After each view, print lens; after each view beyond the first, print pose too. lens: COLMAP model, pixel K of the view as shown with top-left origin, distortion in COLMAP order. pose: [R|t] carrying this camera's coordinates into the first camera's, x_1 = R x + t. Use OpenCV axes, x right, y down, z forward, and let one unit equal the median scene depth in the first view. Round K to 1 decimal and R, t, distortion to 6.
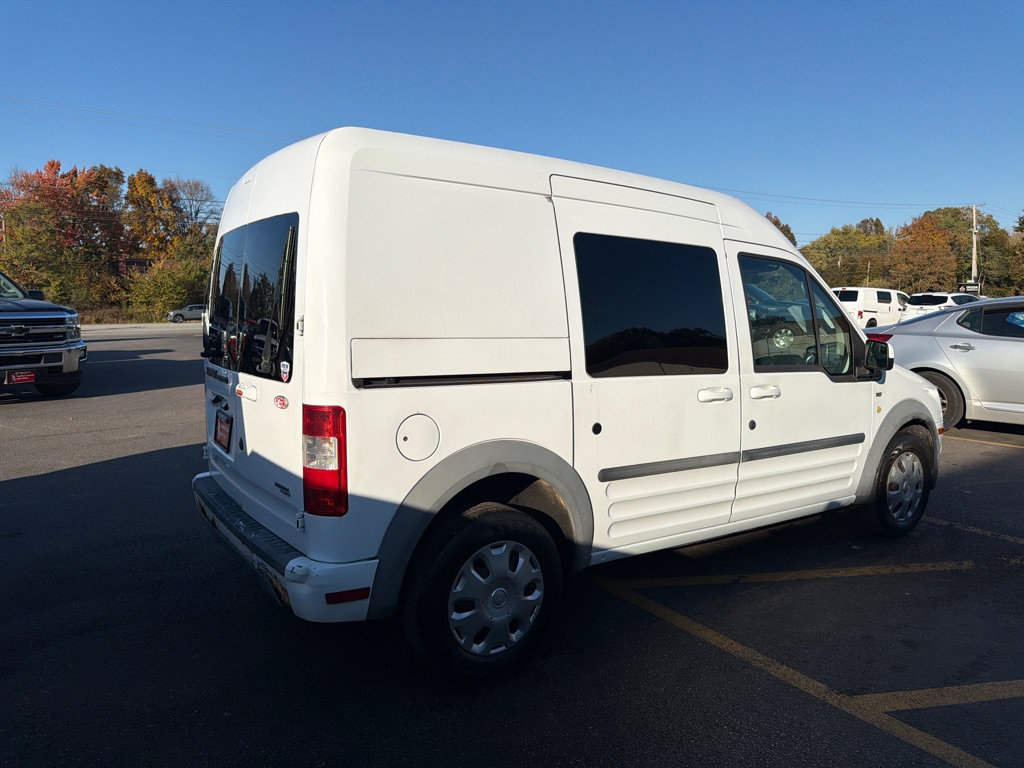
lens RADIAL K [[708.6, 0, 517.6], [0, 708.6, 393.0], [0, 0, 1]] dist [0.034608, -0.036359]
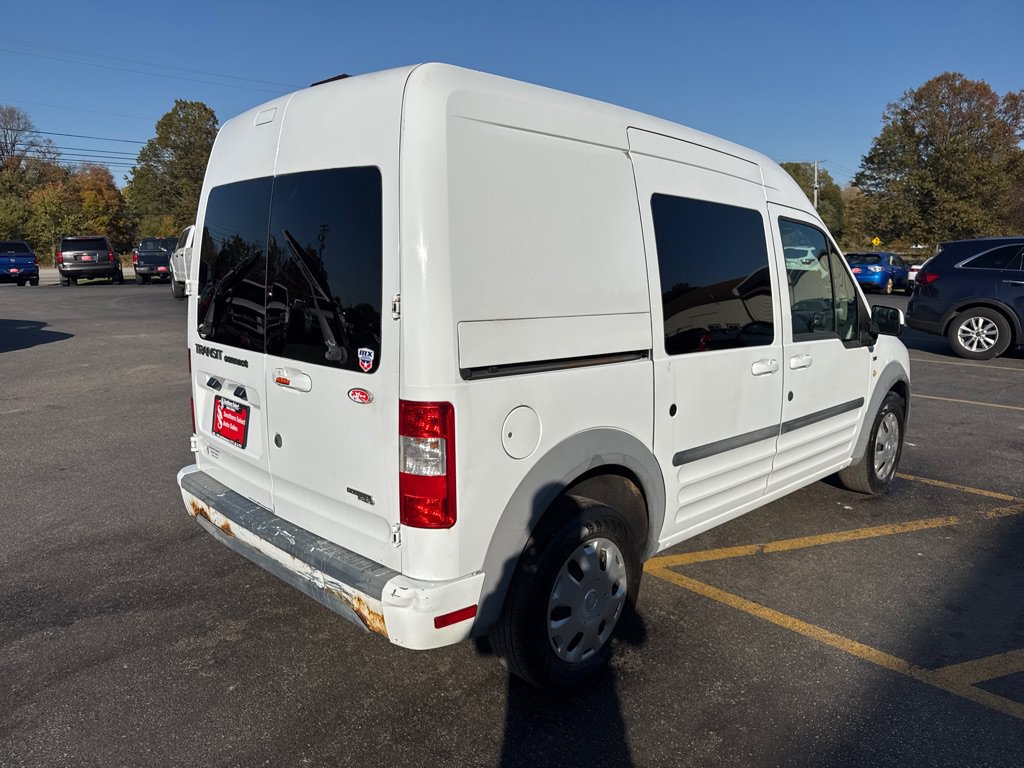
lens RADIAL K [[708.6, 0, 506.0], [0, 708.6, 394.3], [0, 0, 1]] dist [0.034608, -0.036359]
pose [[0.985748, -0.025474, 0.166287, -0.254038], [0.013251, 0.997155, 0.074205, -0.041259], [-0.167705, -0.070944, 0.983281, 0.122713]]
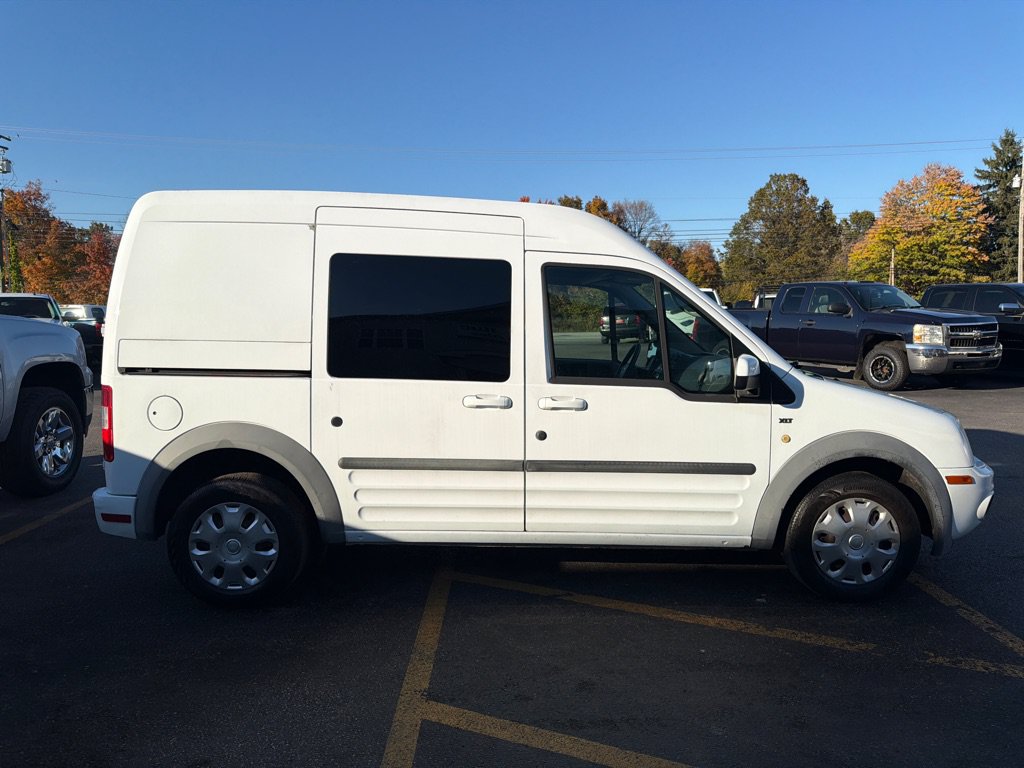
lens RADIAL K [[708.6, 0, 513.5], [0, 708.6, 393.1], [0, 0, 1]] dist [0.034608, -0.036359]
pose [[0.831070, 0.053930, -0.553547, 0.982175], [-0.061288, 0.998106, 0.005227, -0.019883], [0.552780, 0.029582, 0.832802, 0.190250]]
